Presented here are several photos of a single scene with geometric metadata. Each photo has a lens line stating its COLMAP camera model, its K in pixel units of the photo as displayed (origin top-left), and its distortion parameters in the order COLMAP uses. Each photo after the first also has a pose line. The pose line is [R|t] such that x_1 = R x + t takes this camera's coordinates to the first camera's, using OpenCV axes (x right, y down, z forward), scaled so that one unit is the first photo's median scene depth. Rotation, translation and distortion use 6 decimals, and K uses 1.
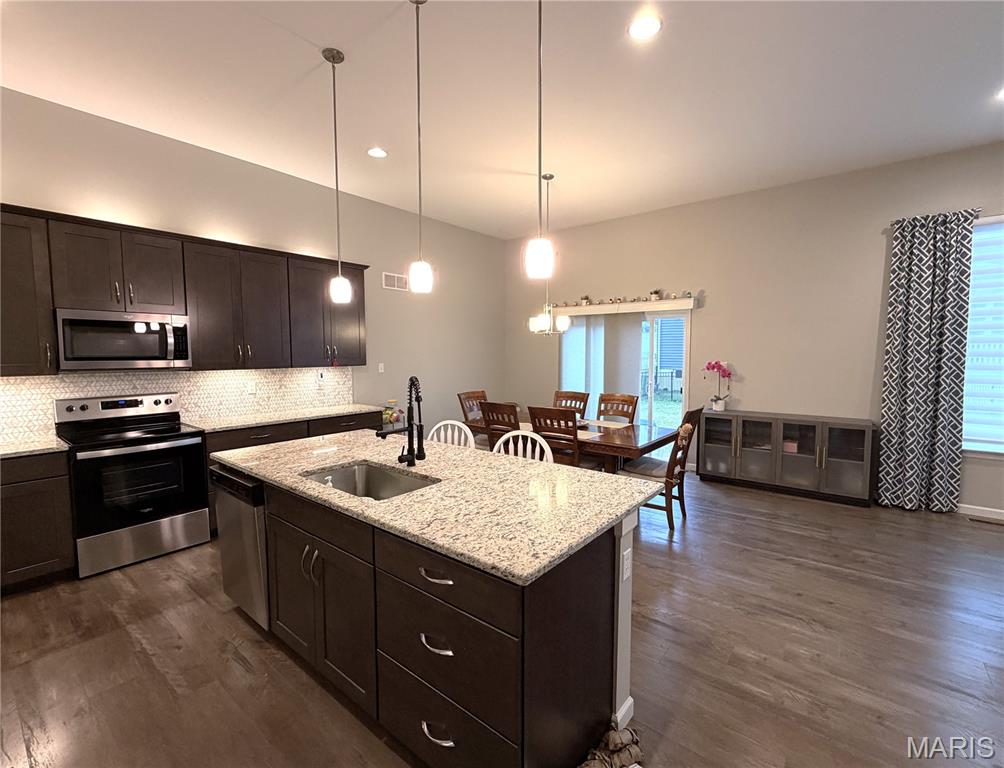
lens RADIAL K [[461.8, 0, 504.9], [0, 461.8, 383.5], [0, 0, 1]] dist [-0.003096, -0.000349]
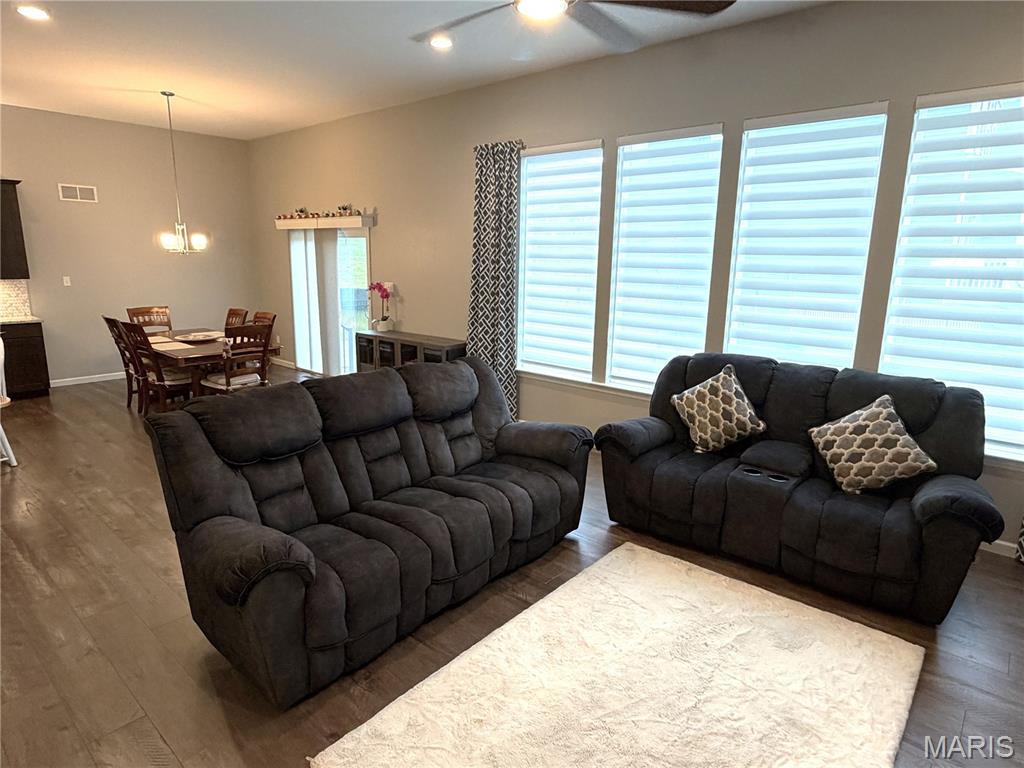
lens RADIAL K [[648.5, 0, 509.8], [0, 648.5, 390.7], [0, 0, 1]] dist [0.004791, -0.001570]
pose [[0.998016, 0.029769, -0.055471, 0.825286], [-0.021859, 0.990177, 0.138102, -0.015167], [0.059038, -0.136615, 0.988863, -0.399751]]
